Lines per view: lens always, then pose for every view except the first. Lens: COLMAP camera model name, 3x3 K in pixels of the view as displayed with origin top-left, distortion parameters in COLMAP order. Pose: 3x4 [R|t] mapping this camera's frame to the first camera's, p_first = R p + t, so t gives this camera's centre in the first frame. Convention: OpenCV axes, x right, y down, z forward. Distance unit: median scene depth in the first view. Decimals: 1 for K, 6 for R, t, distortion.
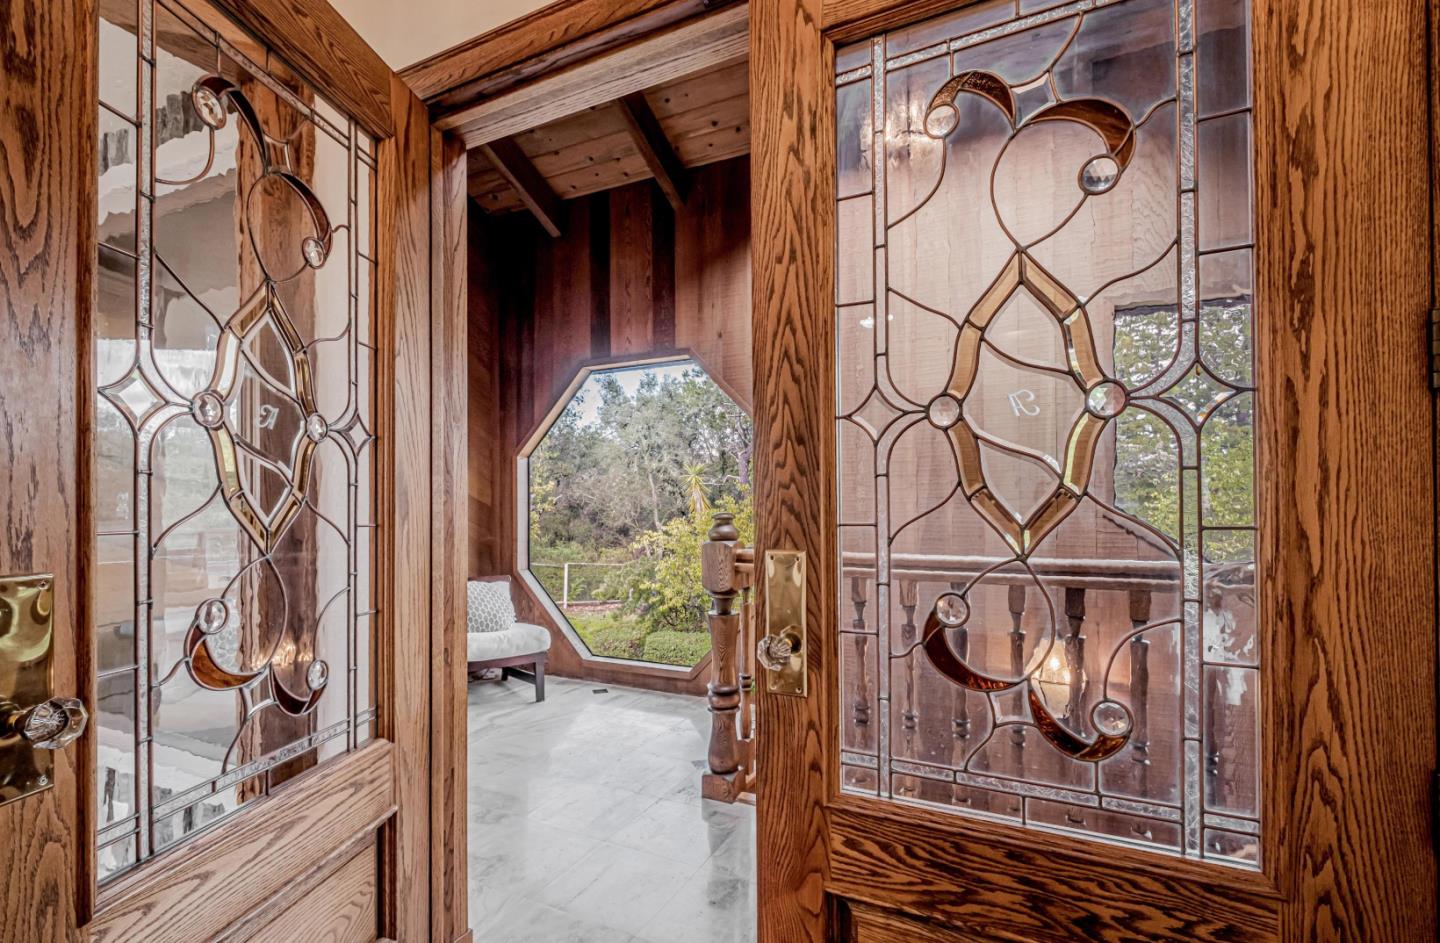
lens RADIAL K [[671.8, 0, 716.4], [0, 671.8, 511.9], [0, 0, 1]] dist [-0.000374, -0.000022]
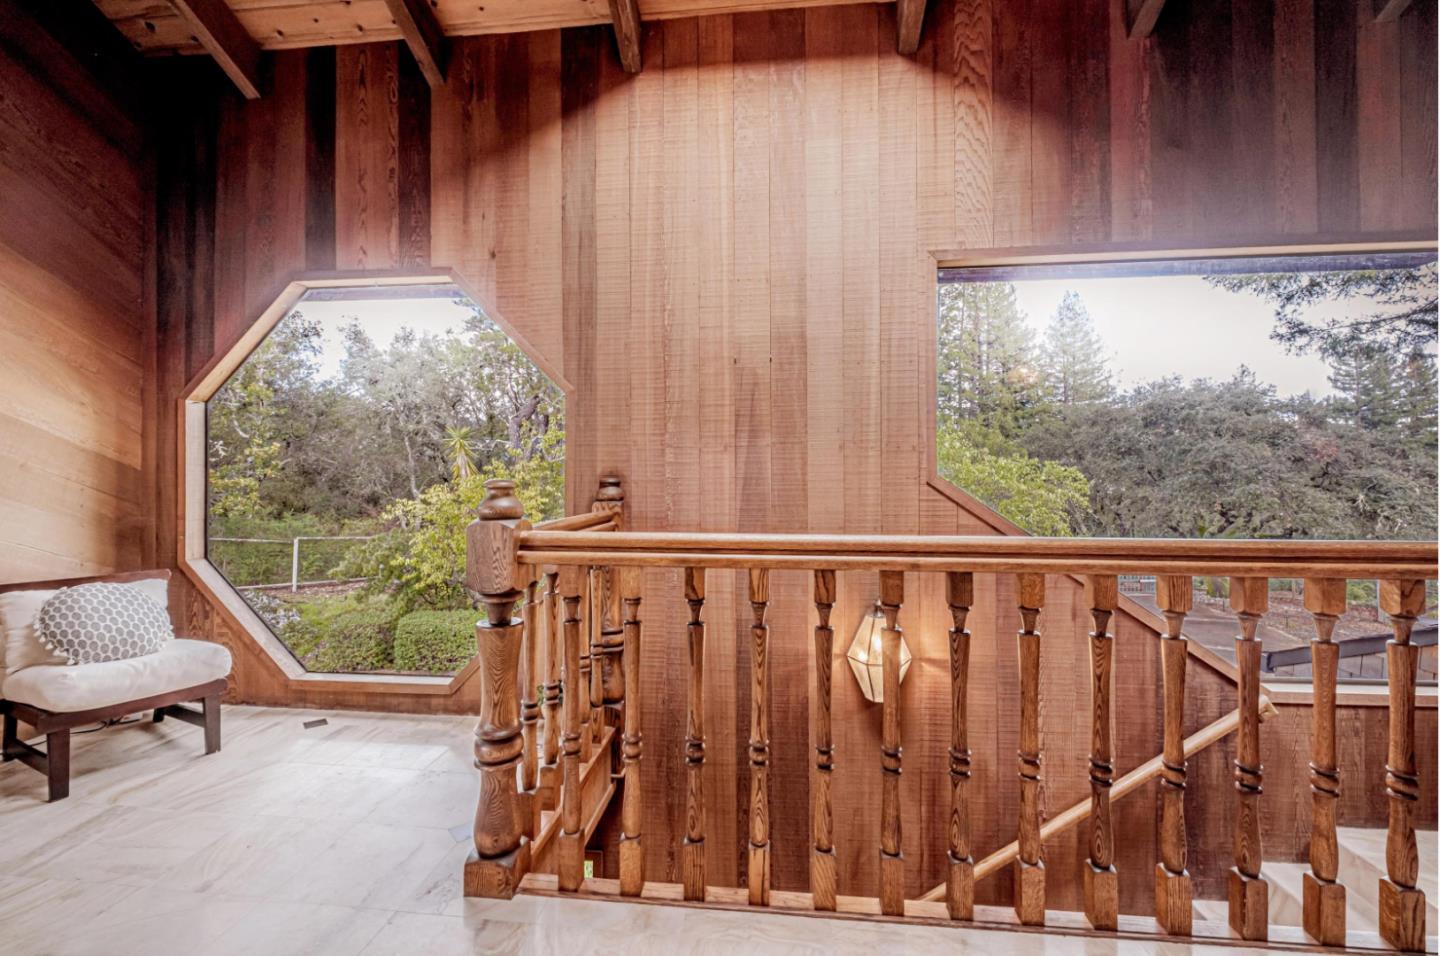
lens RADIAL K [[633.4, 0, 724.1], [0, 633.4, 469.9], [0, 0, 1]] dist [0.005163, -0.004438]
pose [[0.934701, 0.005383, 0.355393, -0.001335], [-0.000596, 0.999908, -0.013577, 0.000047], [-0.355433, 0.012479, 0.934618, 0.064622]]
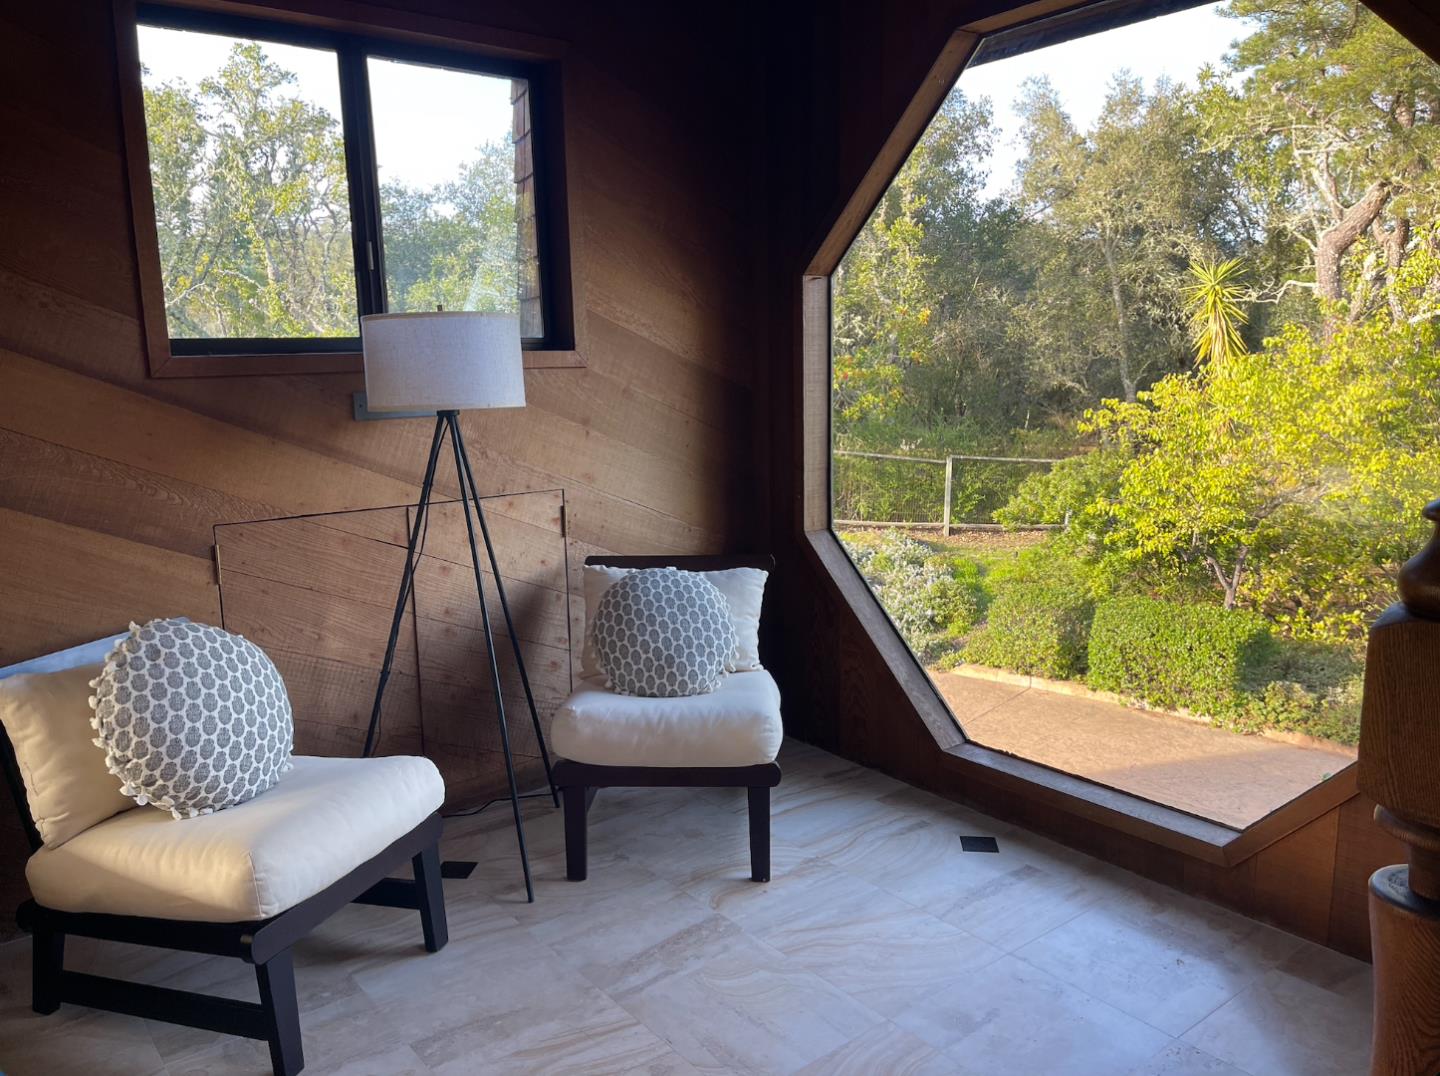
lens RADIAL K [[1087.1, 0, 689.1], [0, 1087.1, 536.4], [0, 0, 1]] dist [0.012184, -0.001207]
pose [[0.894811, 0.058085, -0.442649, -0.015328], [0.016518, 0.986514, 0.162844, -0.011520], [0.446139, -0.153026, 0.881784, 0.118788]]
